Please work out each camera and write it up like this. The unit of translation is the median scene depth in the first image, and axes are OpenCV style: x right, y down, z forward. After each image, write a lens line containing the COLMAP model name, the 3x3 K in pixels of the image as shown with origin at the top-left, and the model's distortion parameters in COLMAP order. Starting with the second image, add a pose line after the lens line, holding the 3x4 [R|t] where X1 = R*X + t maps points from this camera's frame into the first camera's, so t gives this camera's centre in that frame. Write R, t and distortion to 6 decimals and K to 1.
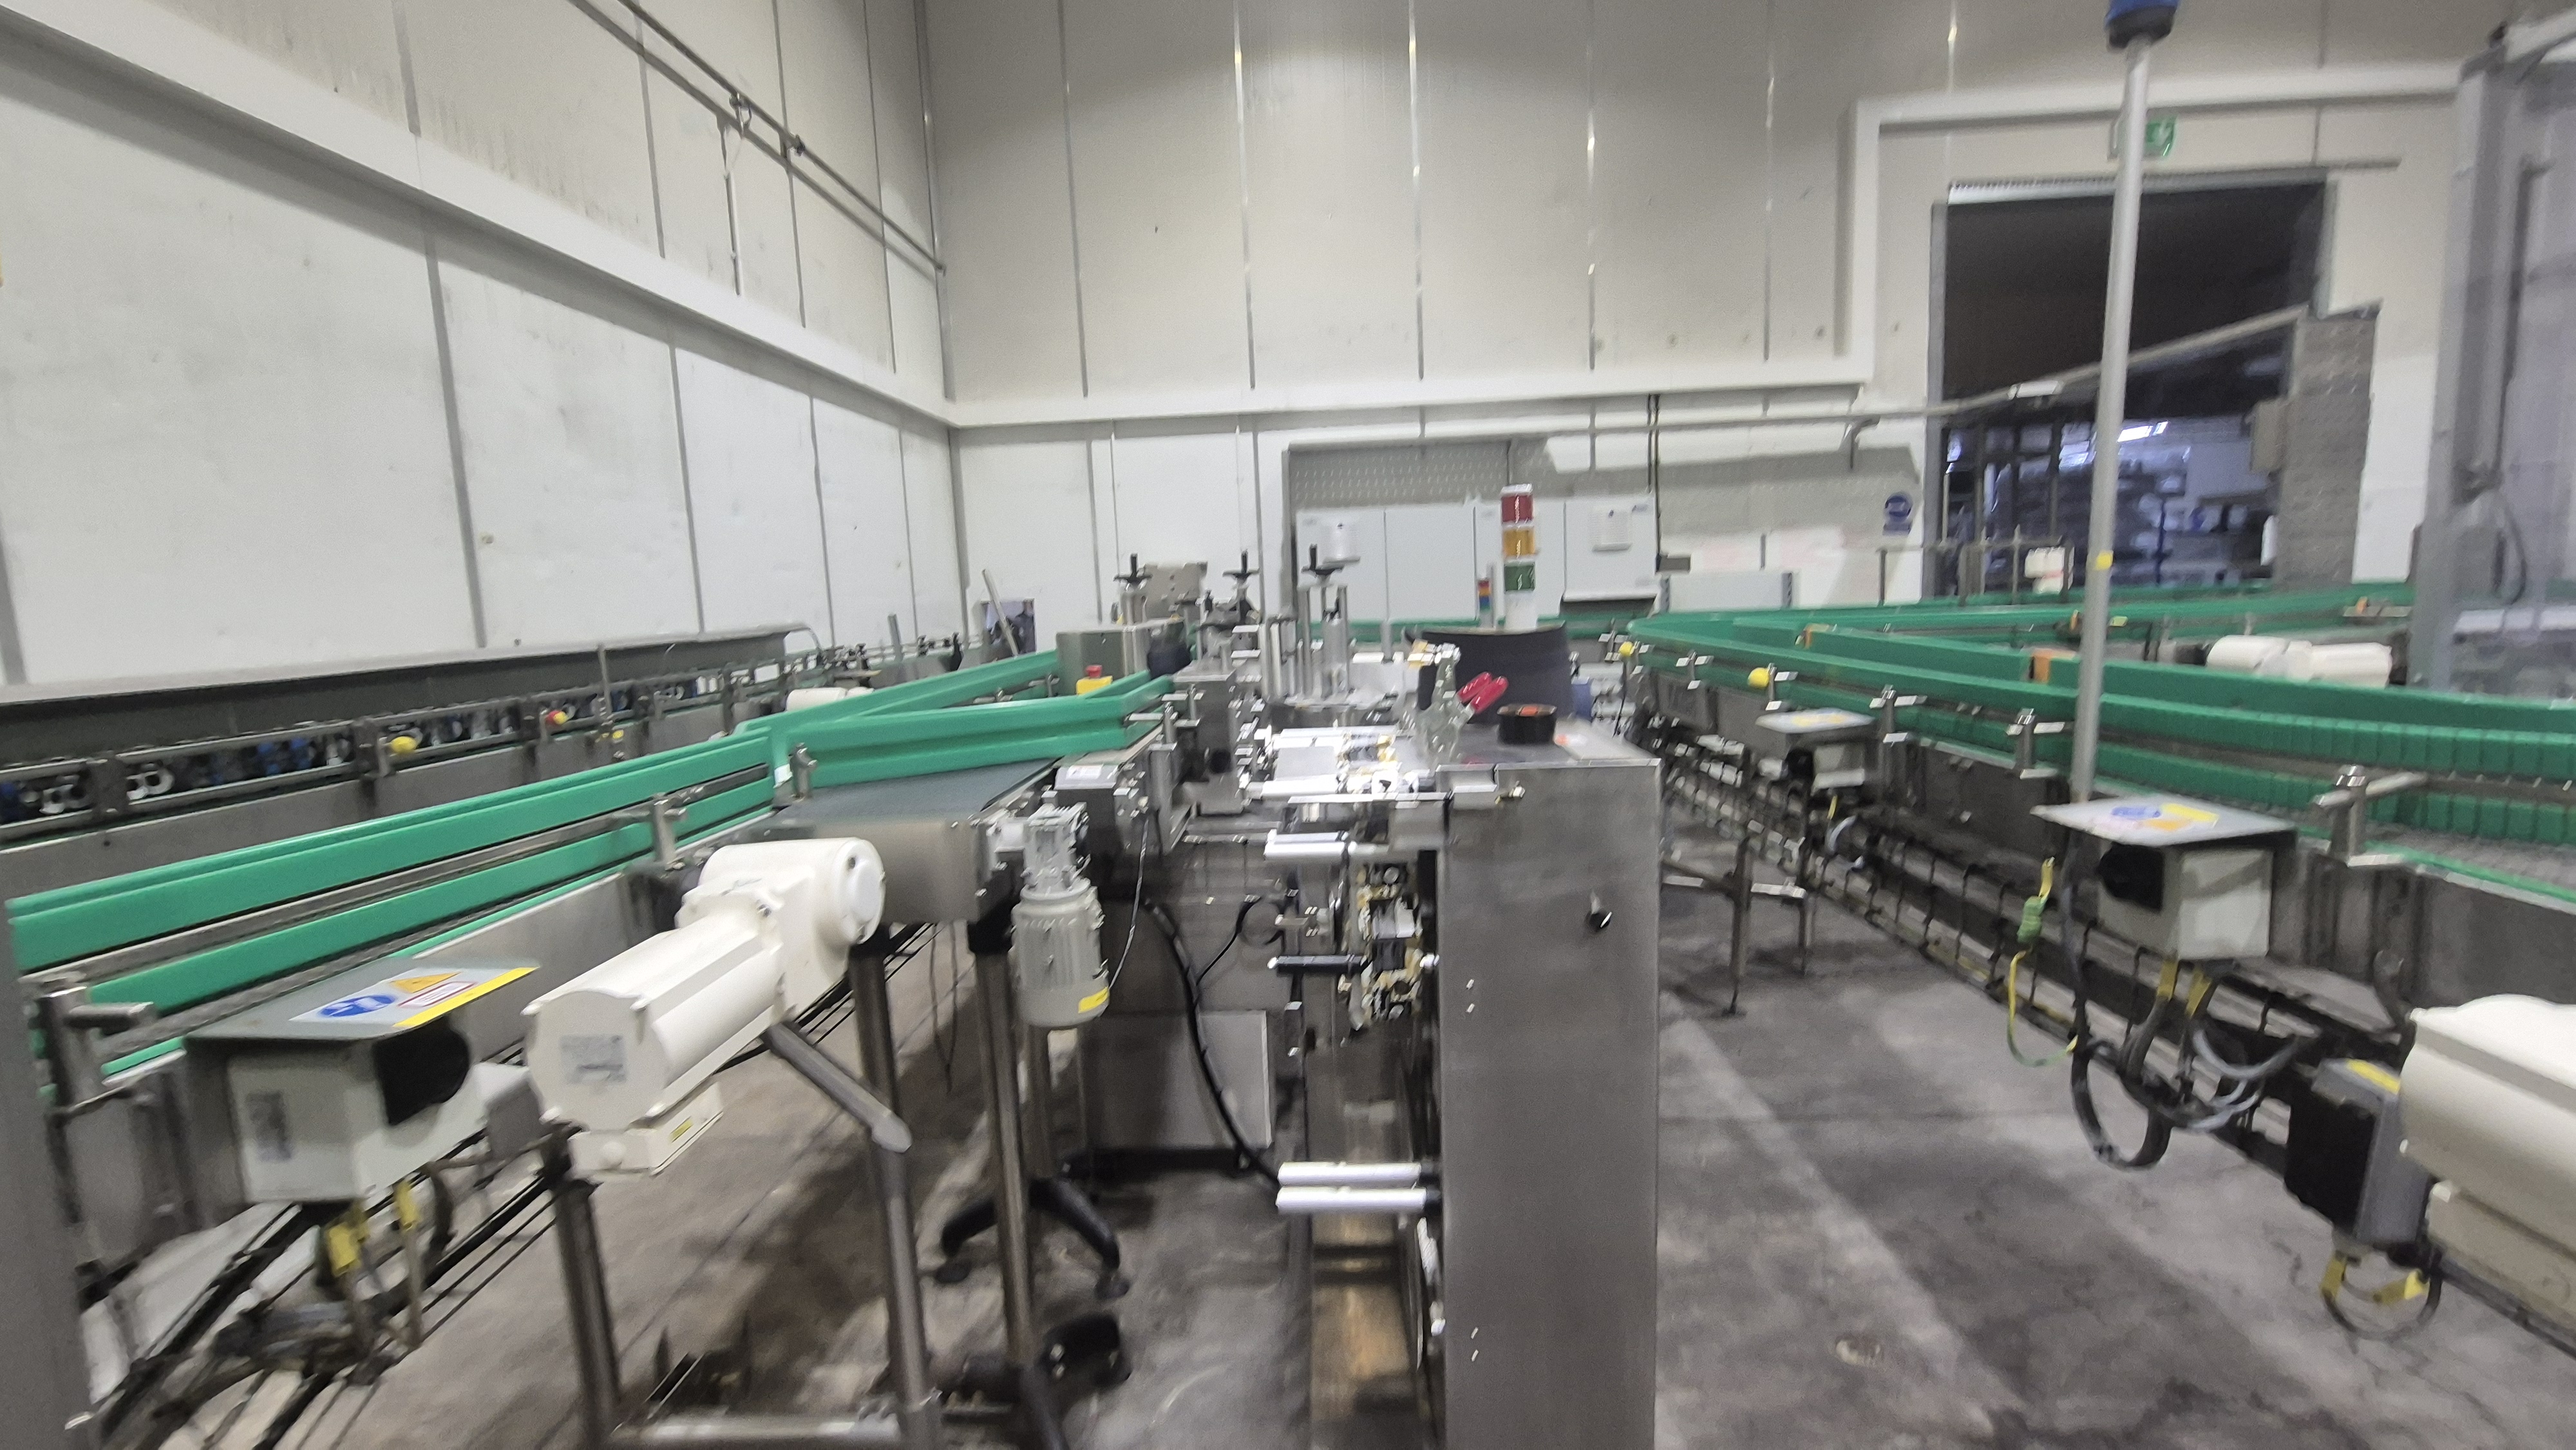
lens RADIAL K [[1062.7, 0, 1279.6], [0, 1062.7, 724.8], [0, 0, 1]] dist [-0.001691, 0.001877]
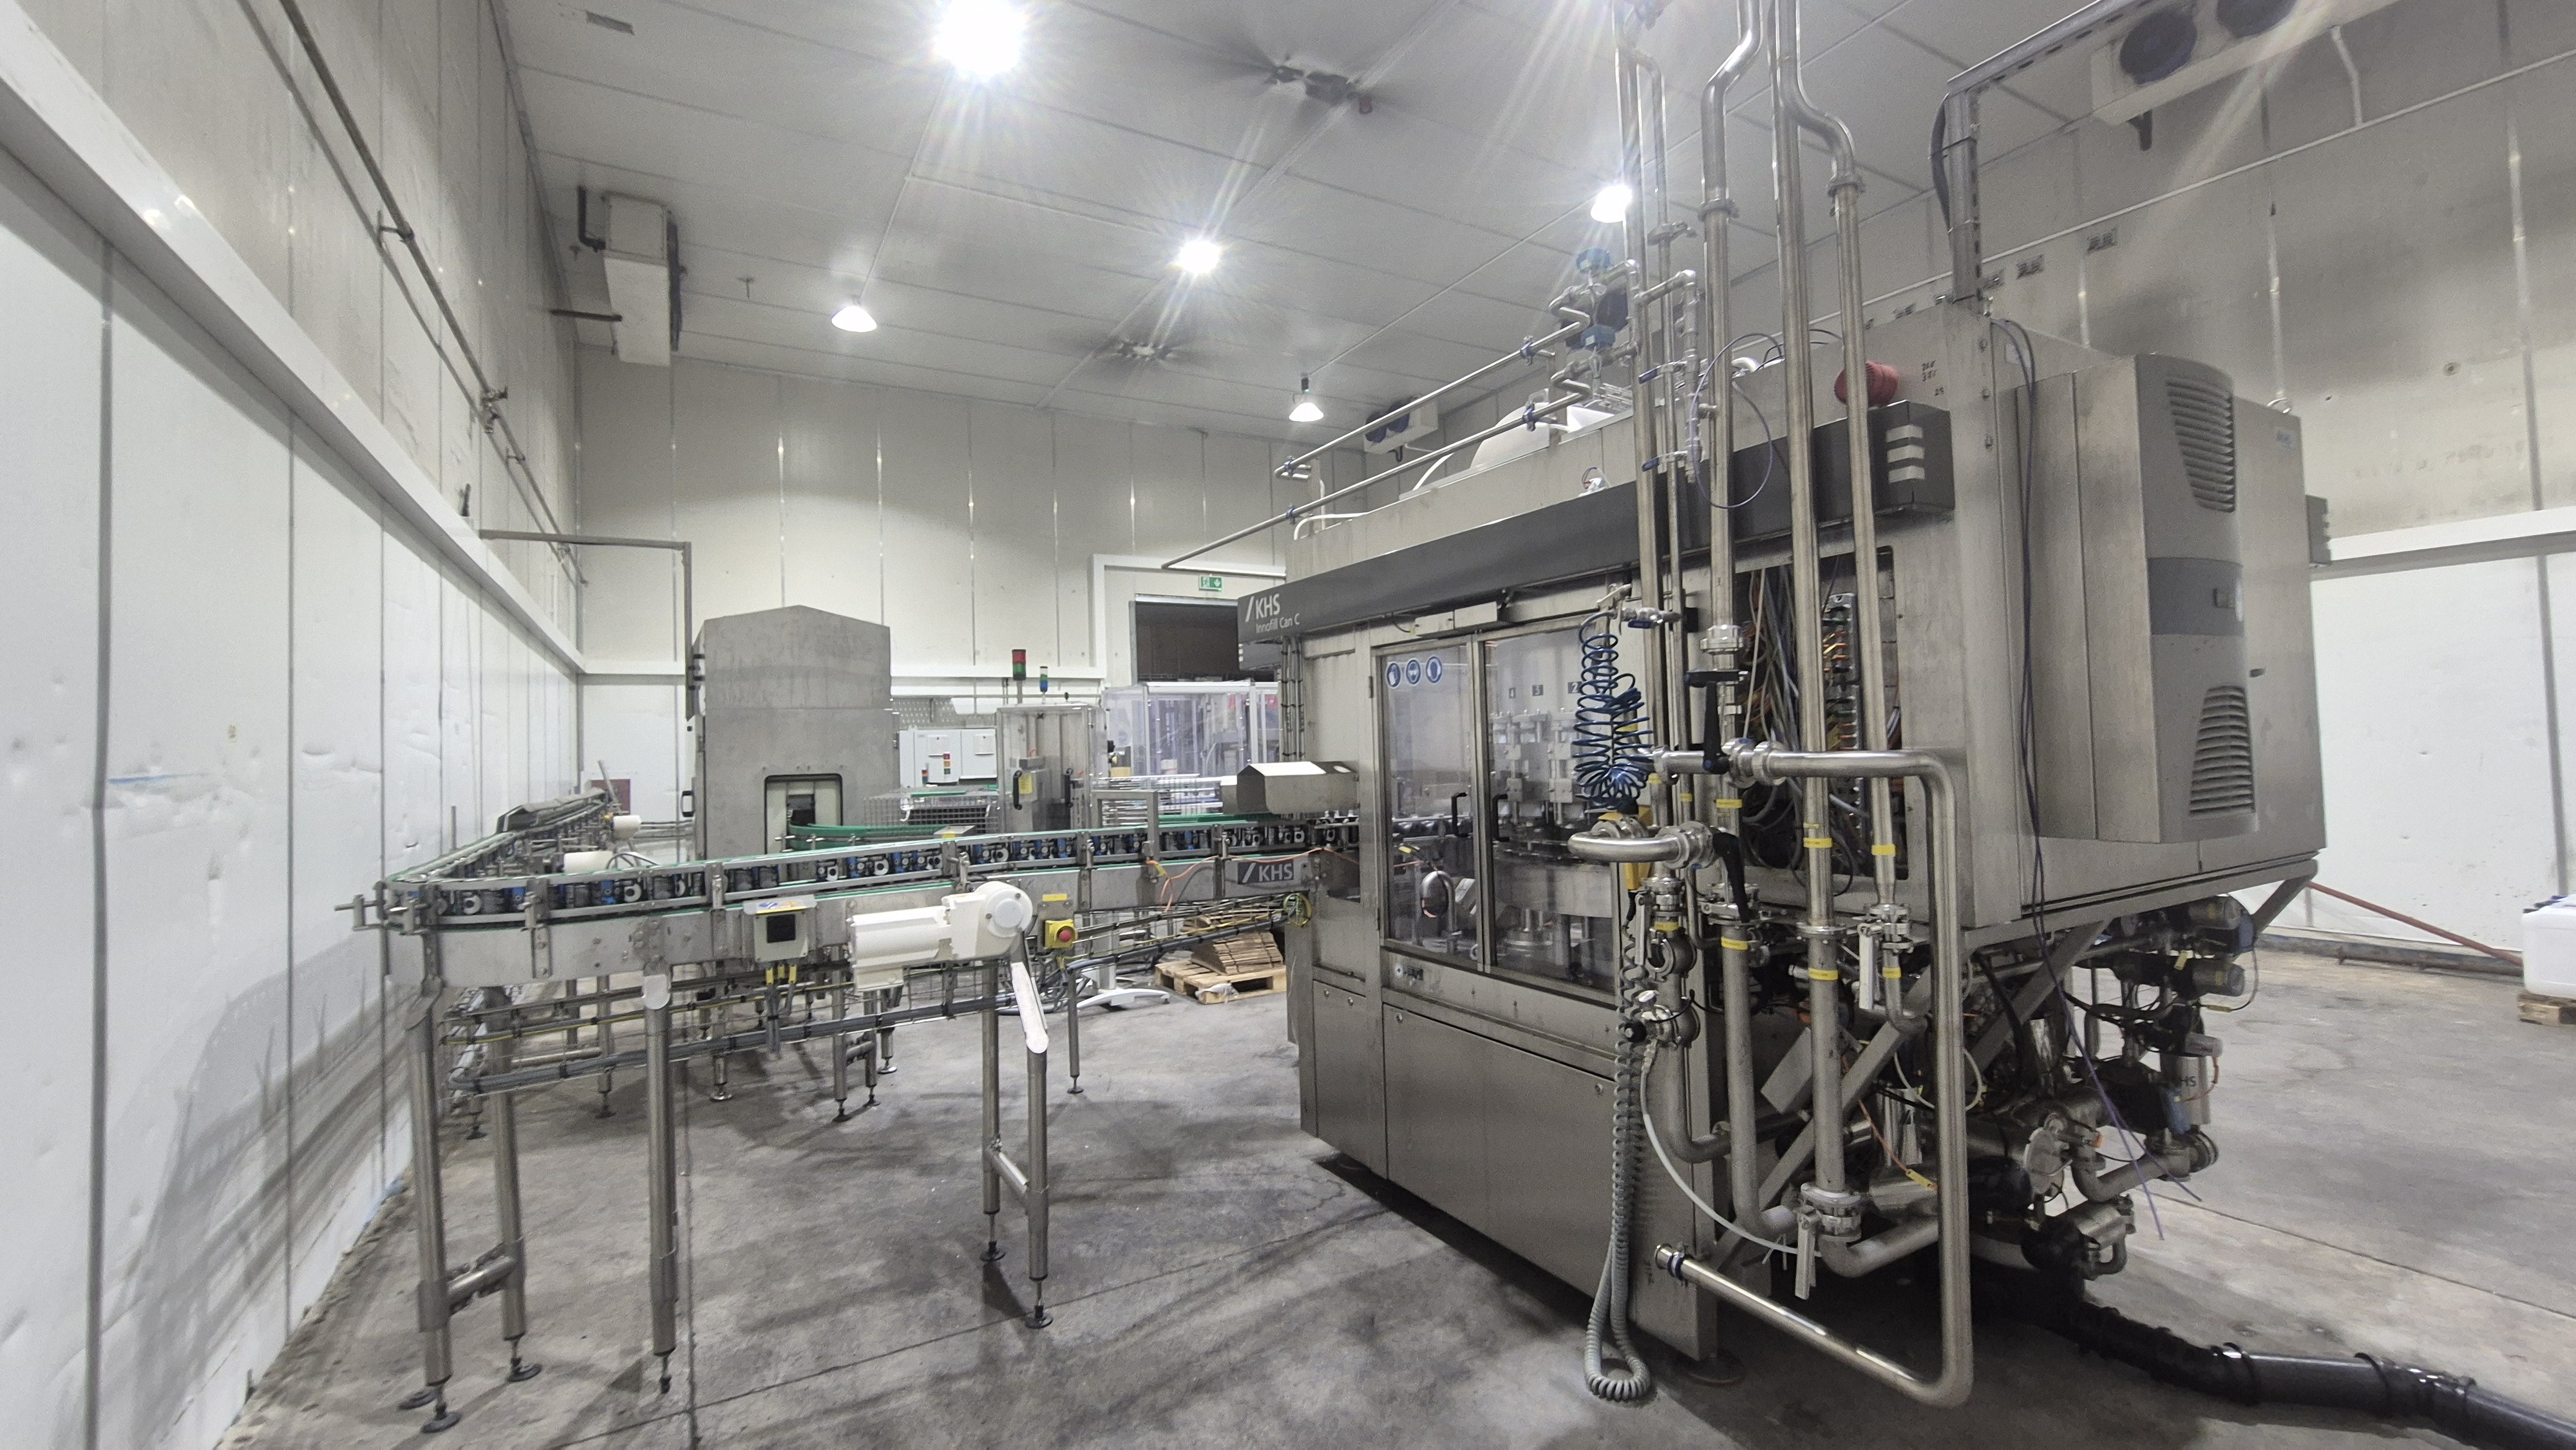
lens RADIAL K [[1062.7, 0, 1277.8], [0, 1062.7, 718.3], [0, 0, 1]] dist [-0.001691, 0.001877]
pose [[0.839212, 0.038159, 0.542463, -0.298243], [0.061028, 0.984625, -0.163676, 0.119646], [-0.540369, 0.170465, 0.823980, -0.908927]]
